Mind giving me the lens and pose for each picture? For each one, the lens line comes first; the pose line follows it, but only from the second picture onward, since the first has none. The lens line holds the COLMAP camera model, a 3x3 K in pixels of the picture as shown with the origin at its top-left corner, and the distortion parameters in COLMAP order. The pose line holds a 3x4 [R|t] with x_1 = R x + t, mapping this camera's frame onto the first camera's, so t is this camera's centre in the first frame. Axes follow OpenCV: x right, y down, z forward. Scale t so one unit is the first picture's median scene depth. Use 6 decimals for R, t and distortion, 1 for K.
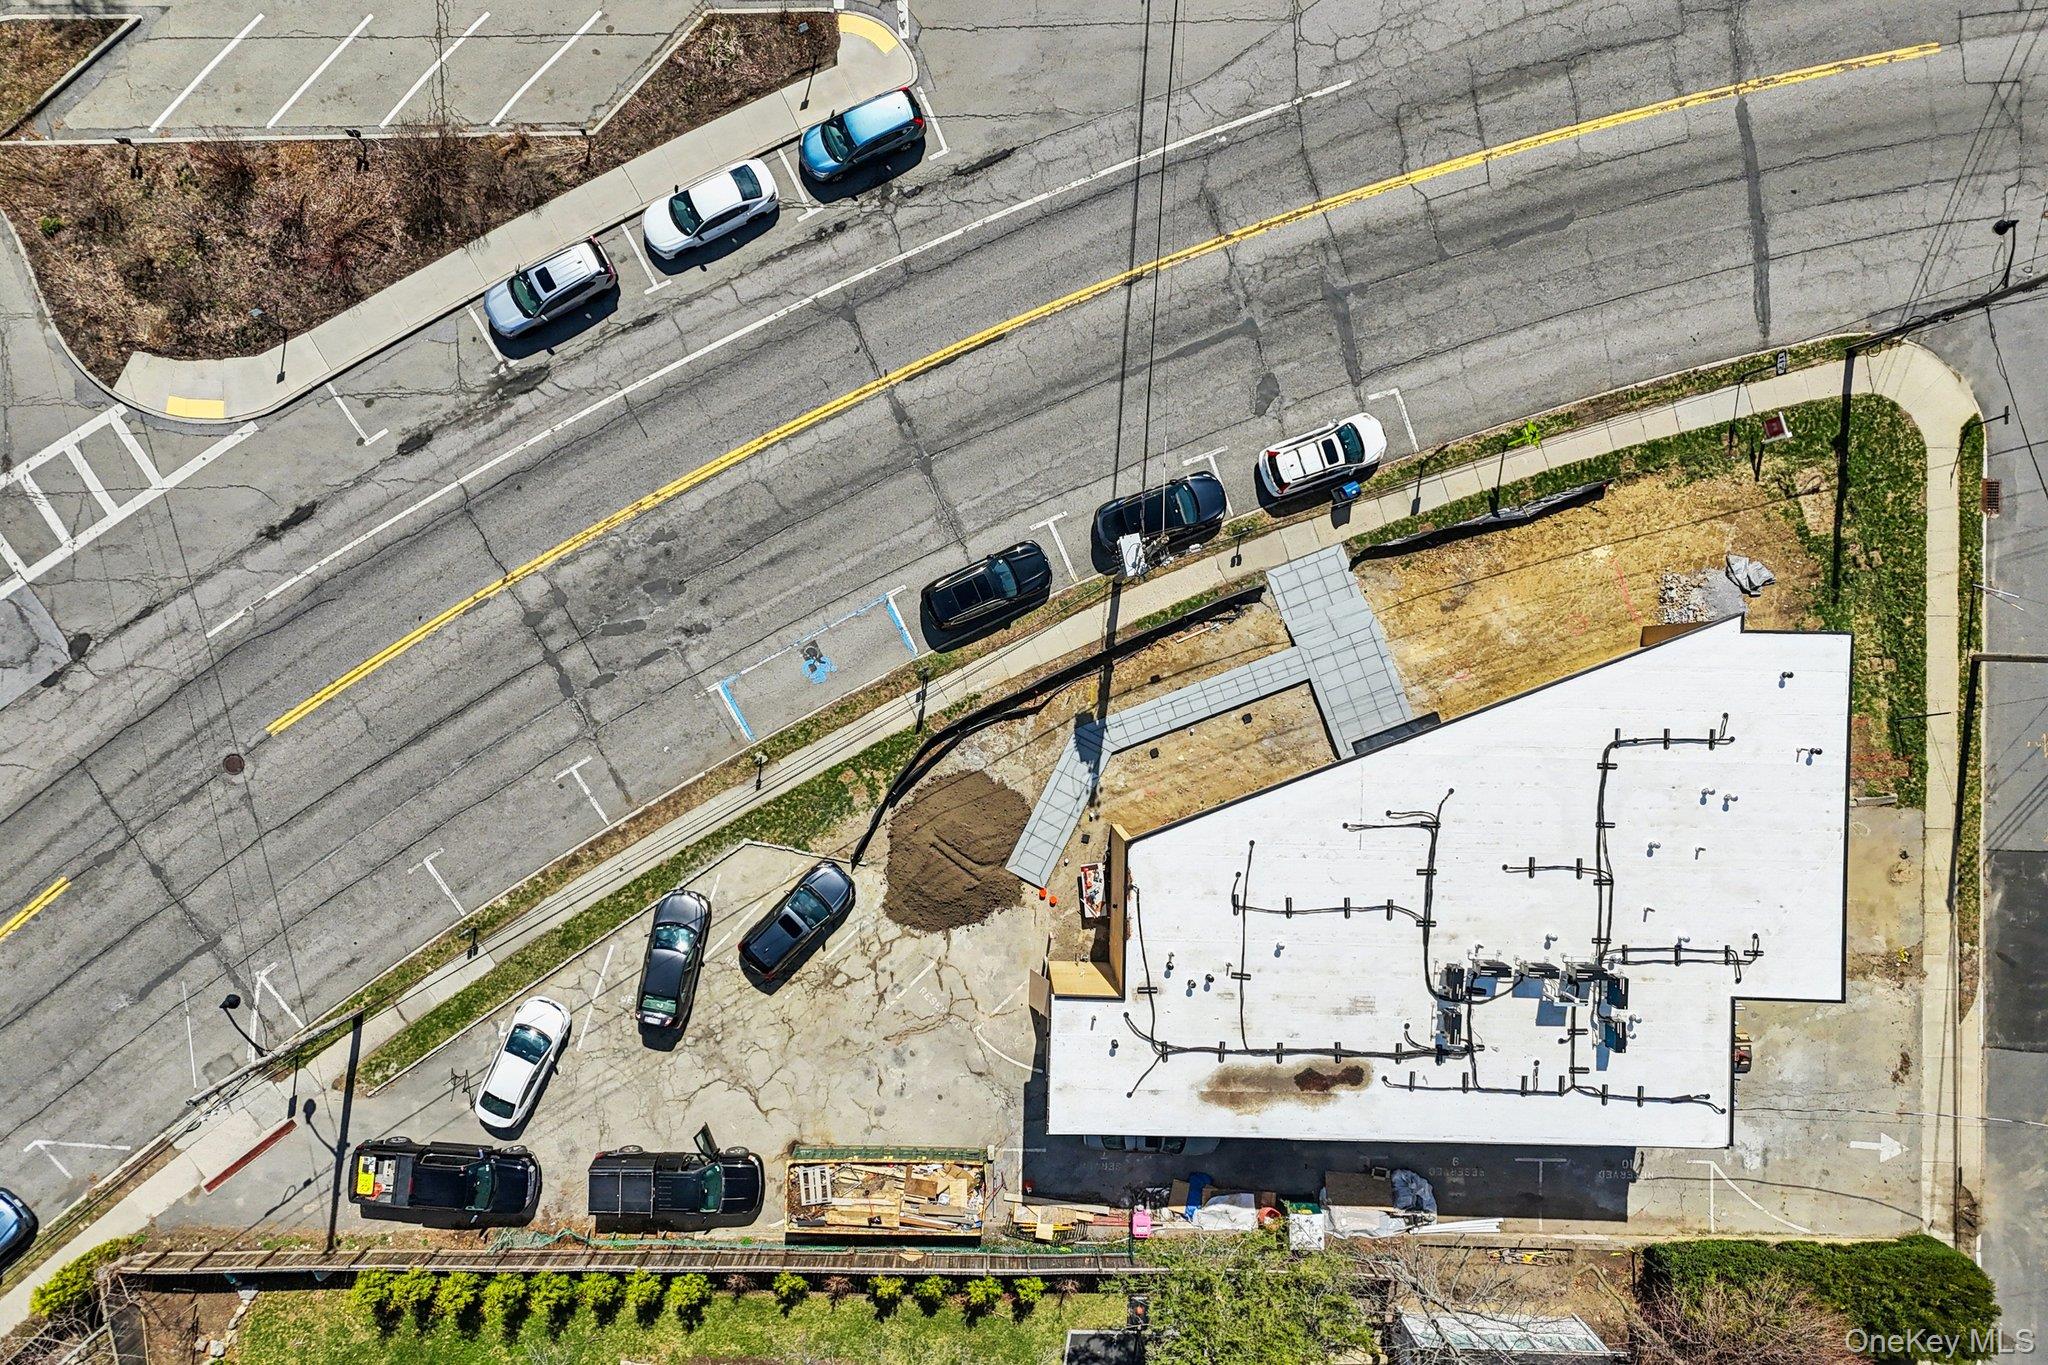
lens RADIAL K [[1543.0, 0, 1024.0], [0, 1543.0, 682.5], [0, 0, 1]] dist [0.042089, -0.010827]
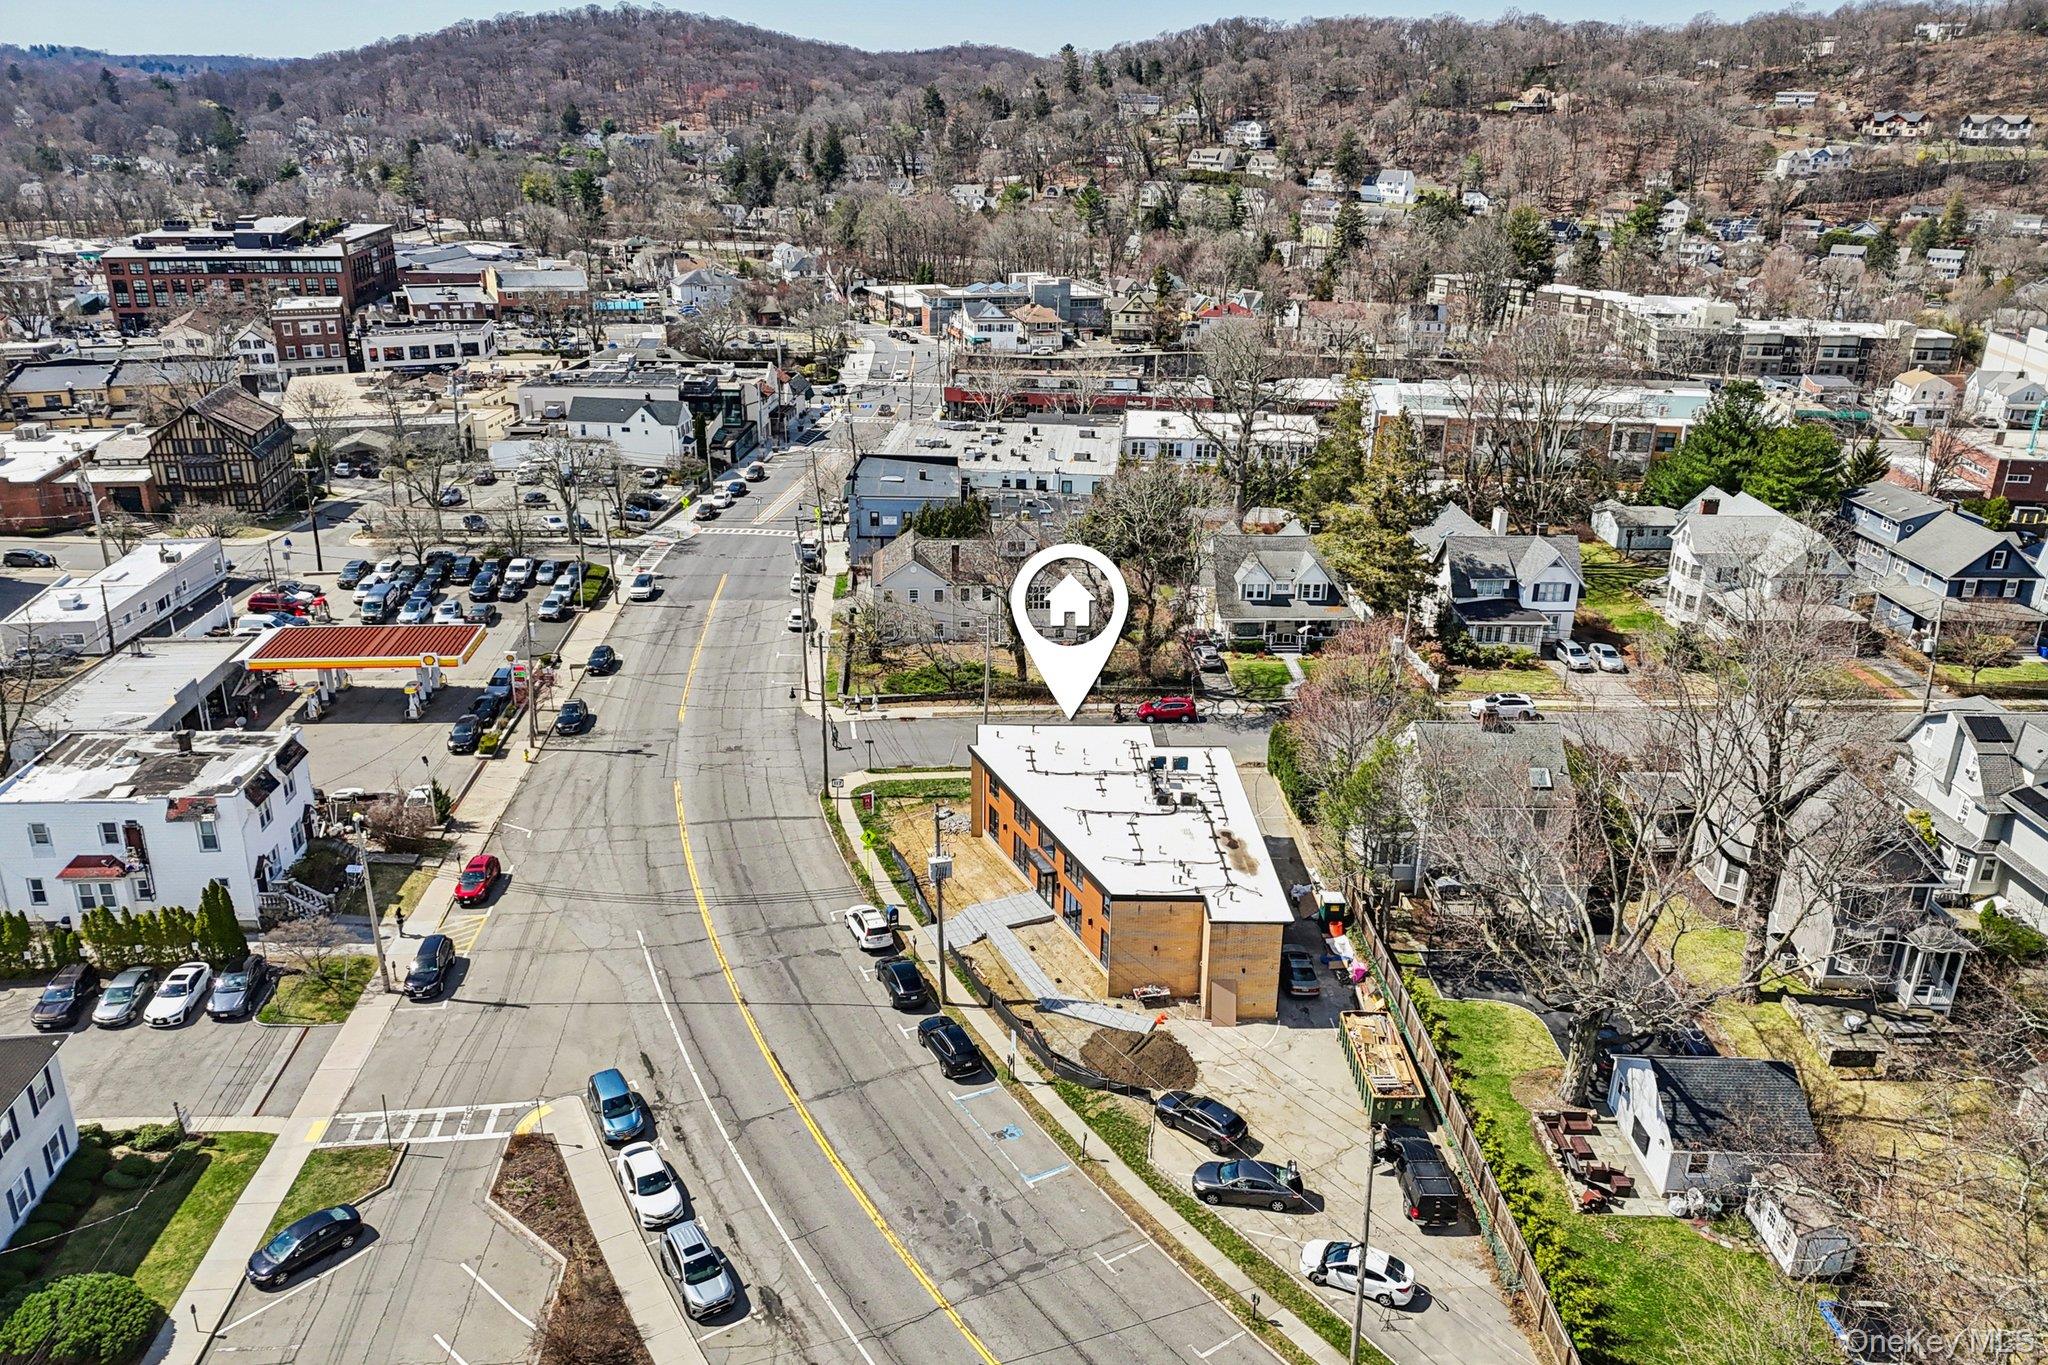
lens RADIAL K [[1545.2, 0, 1038.8], [0, 1545.2, 704.5], [0, 0, 1]] dist [0.028495, -0.007977]
pose [[-0.057973, -0.378470, 0.923796, -1.224541], [0.998205, -0.008067, 0.059338, -0.062046], [-0.015005, 0.925578, 0.378259, 0.161004]]
